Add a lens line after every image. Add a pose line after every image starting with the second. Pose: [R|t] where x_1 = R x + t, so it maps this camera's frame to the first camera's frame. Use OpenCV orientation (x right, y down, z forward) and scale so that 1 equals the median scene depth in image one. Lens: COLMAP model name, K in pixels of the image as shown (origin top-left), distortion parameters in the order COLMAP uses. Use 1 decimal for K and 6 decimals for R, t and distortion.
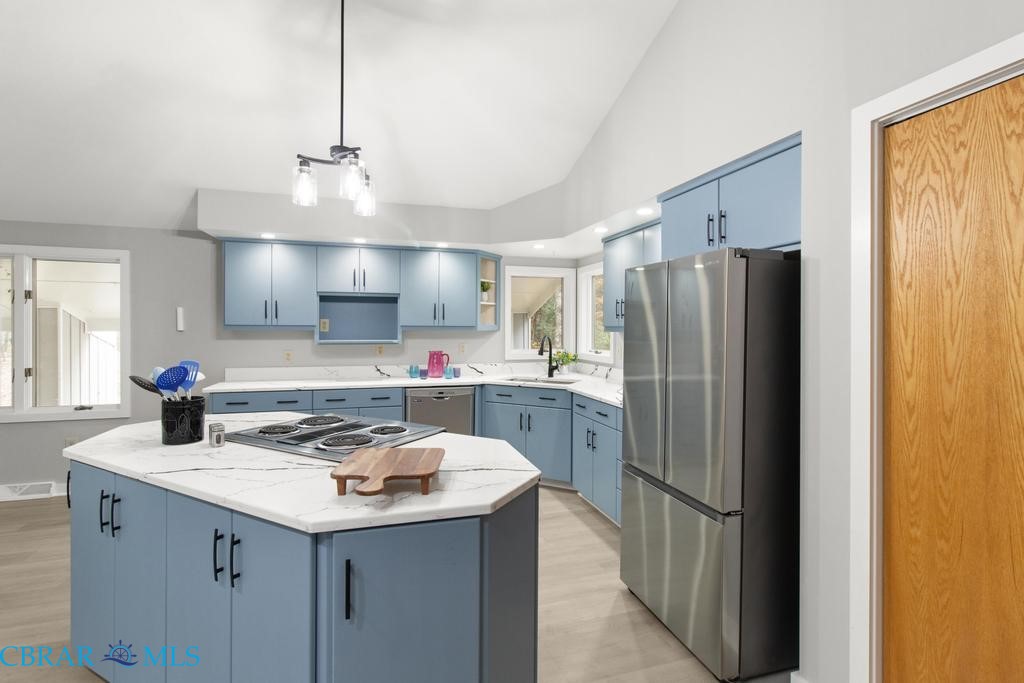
lens RADIAL K [[478.5, 0, 512.2], [0, 478.5, 327.5], [0, 0, 1]] dist [0.000434, 0.000795]
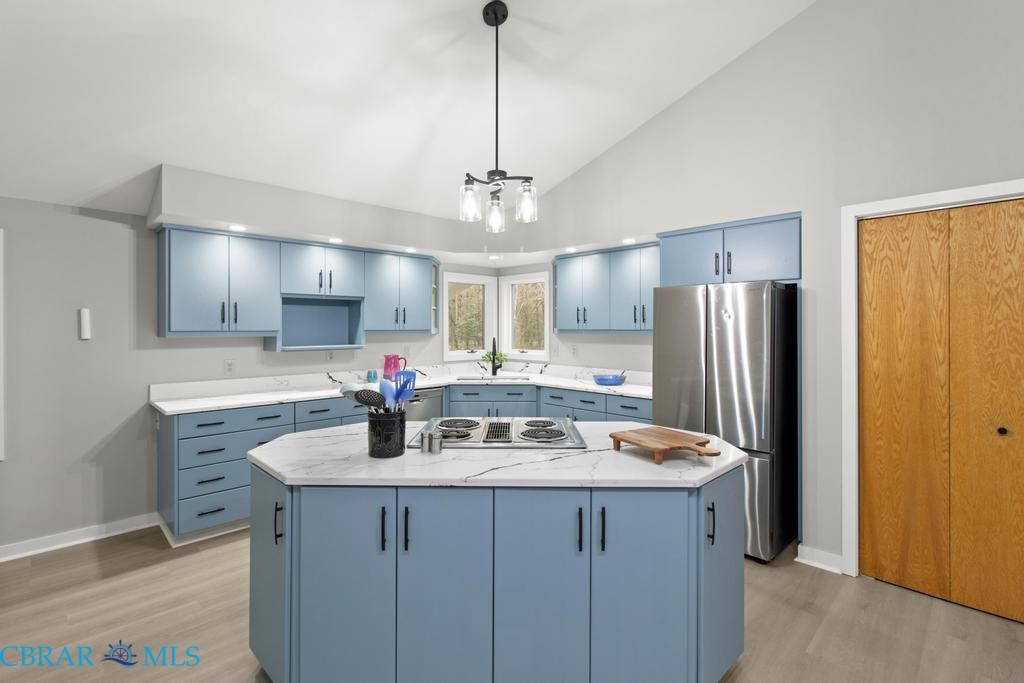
lens RADIAL K [[474.9, 0, 511.7], [0, 474.9, 324.2], [0, 0, 1]] dist [0.002216, 0.000007]
pose [[0.886550, -0.002368, 0.462627, -0.461967], [0.005181, 0.999975, -0.004809, -0.010424], [-0.462604, 0.006660, 0.886540, 0.009920]]
